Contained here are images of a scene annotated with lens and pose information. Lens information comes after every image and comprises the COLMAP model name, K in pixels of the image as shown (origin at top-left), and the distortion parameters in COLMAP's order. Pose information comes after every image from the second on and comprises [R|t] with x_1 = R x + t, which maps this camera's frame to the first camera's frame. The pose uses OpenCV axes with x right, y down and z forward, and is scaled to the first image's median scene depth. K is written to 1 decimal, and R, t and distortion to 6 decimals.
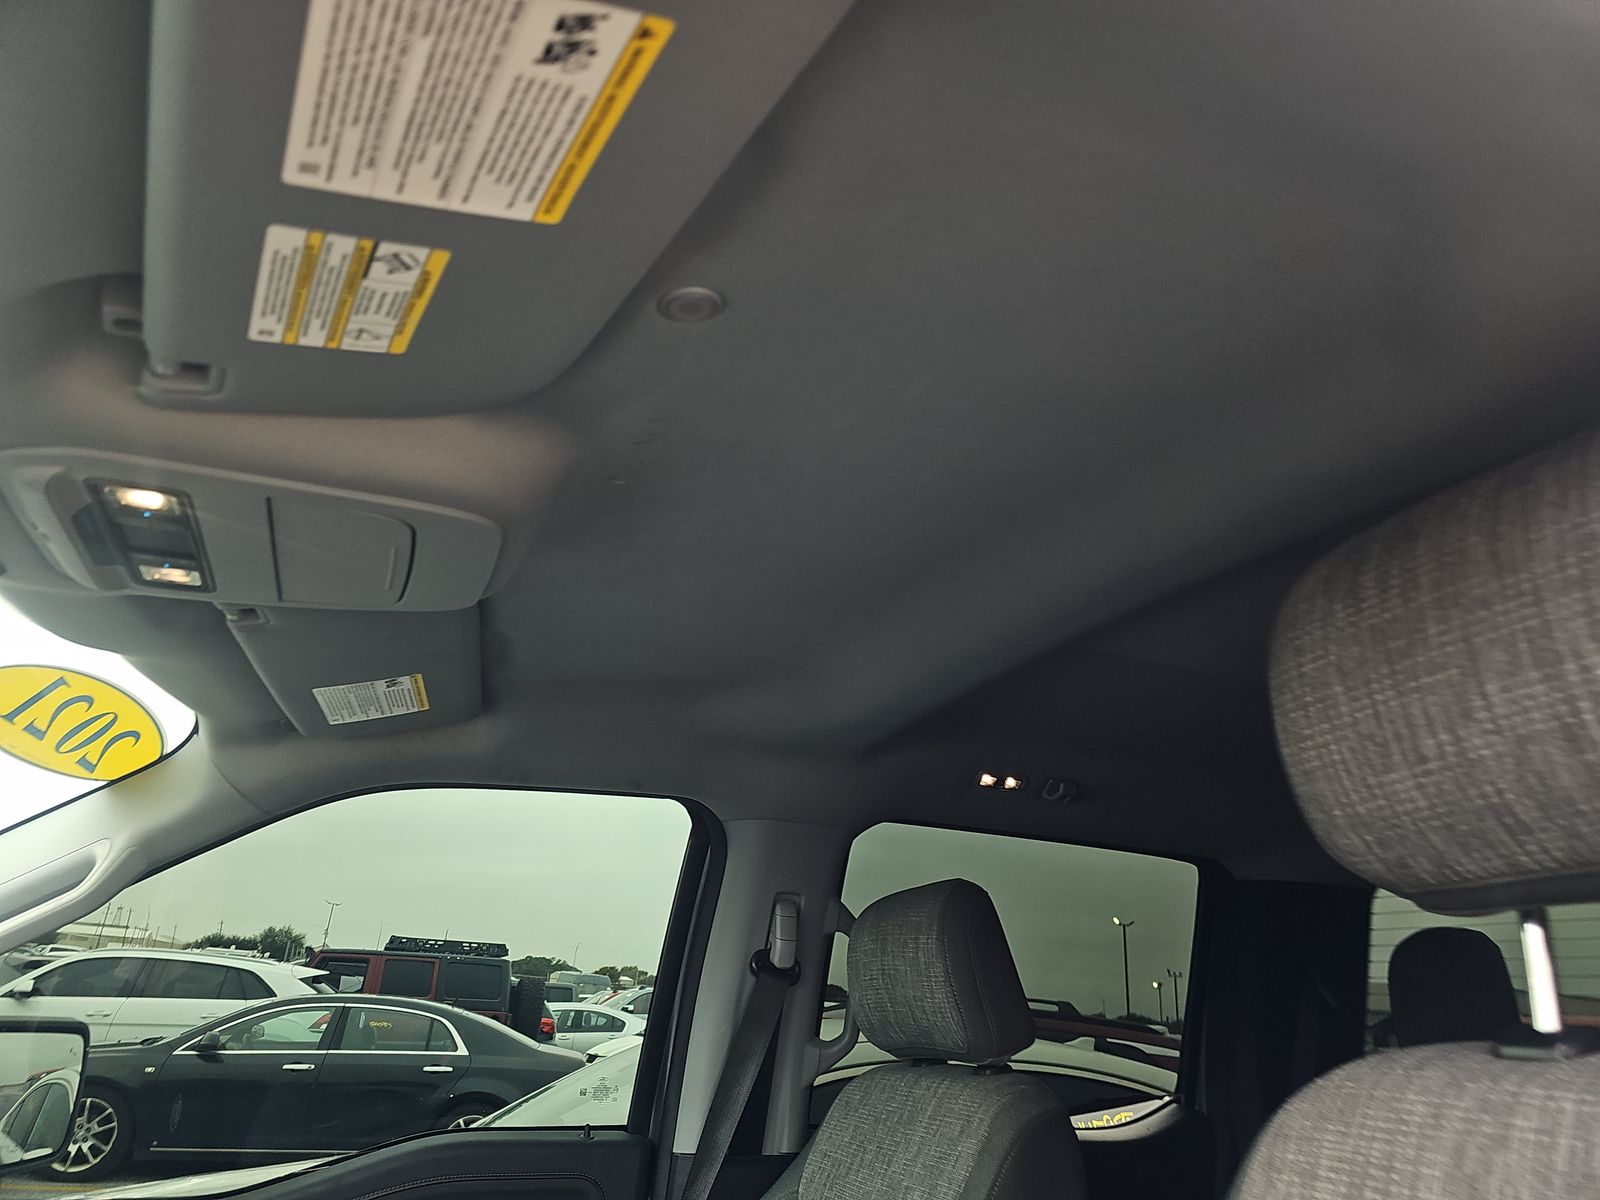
lens RADIAL K [[1050.2, 0, 784.1], [0, 1050.2, 604.4], [0, 0, 1]] dist [0.061461, -0.043895]
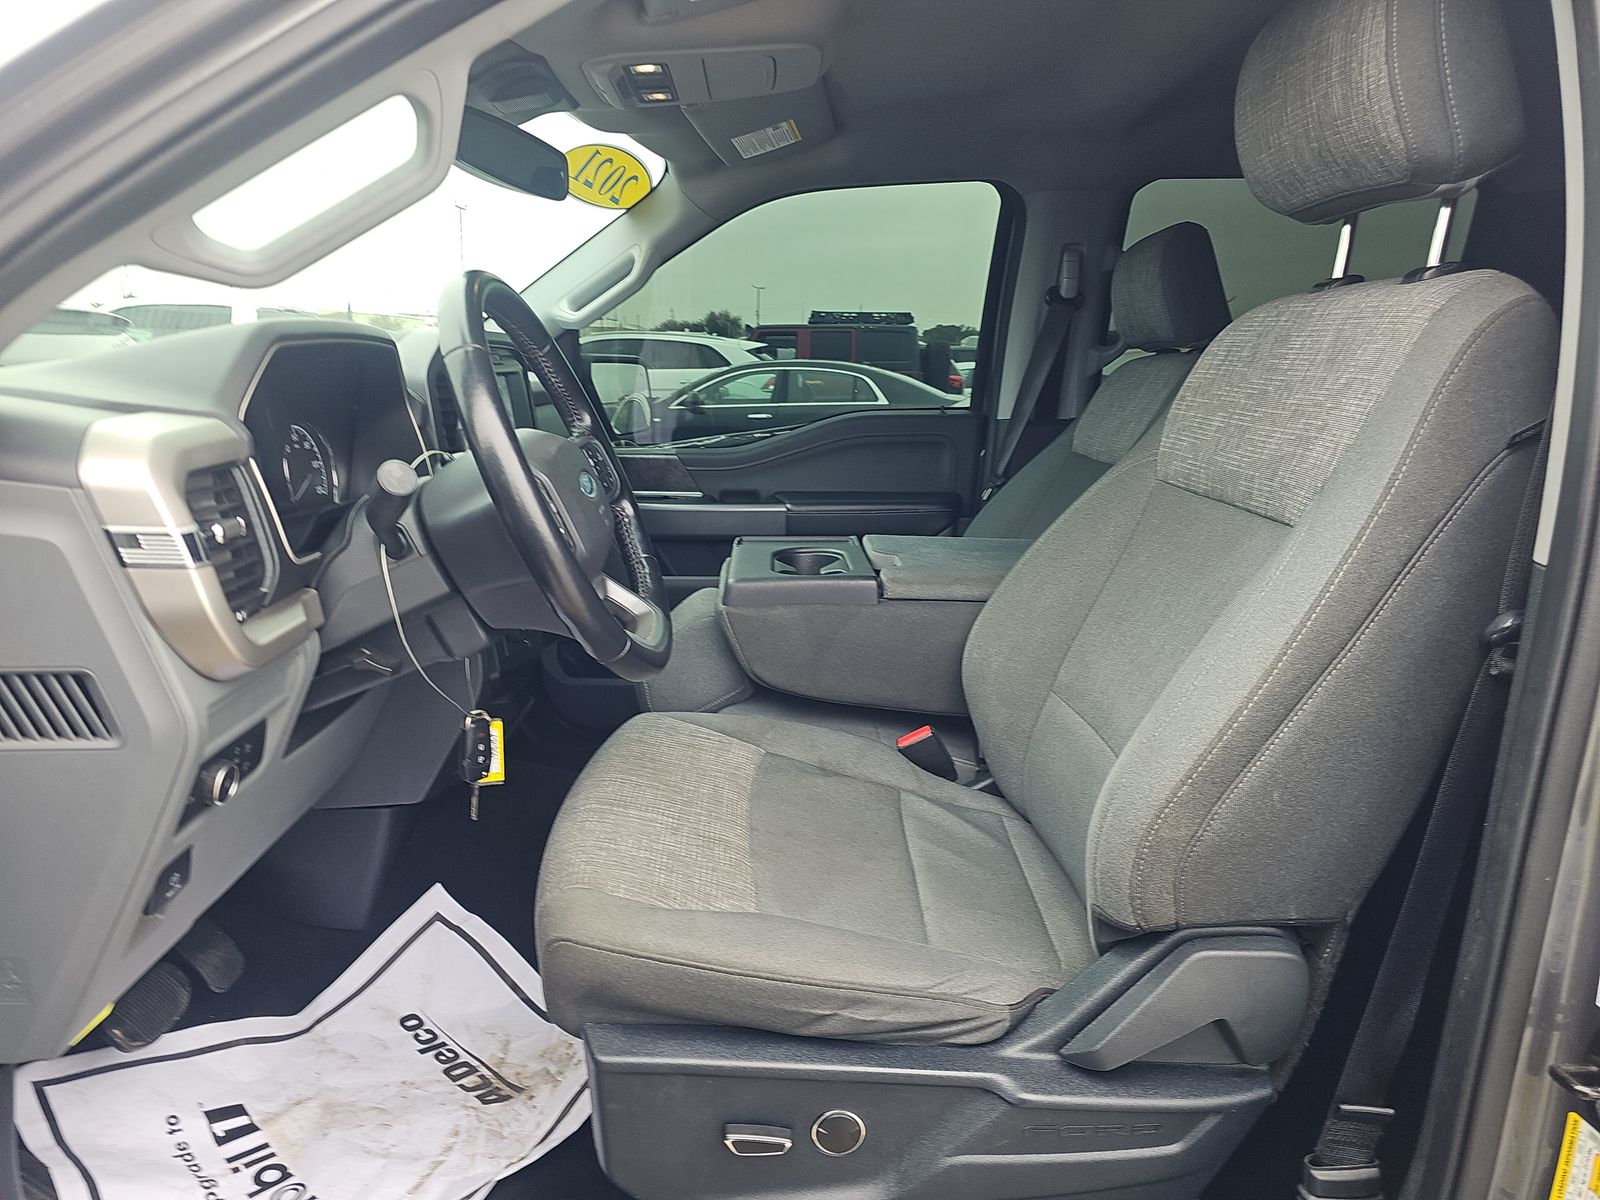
lens RADIAL K [[1050.2, 0, 784.1], [0, 1050.2, 604.4], [0, 0, 1]] dist [0.061461, -0.043895]
pose [[0.931789, 0.034630, -0.361344, 0.161428], [0.169552, 0.838660, 0.517592, -0.102177], [0.320969, -0.543554, 0.775583, -0.414193]]
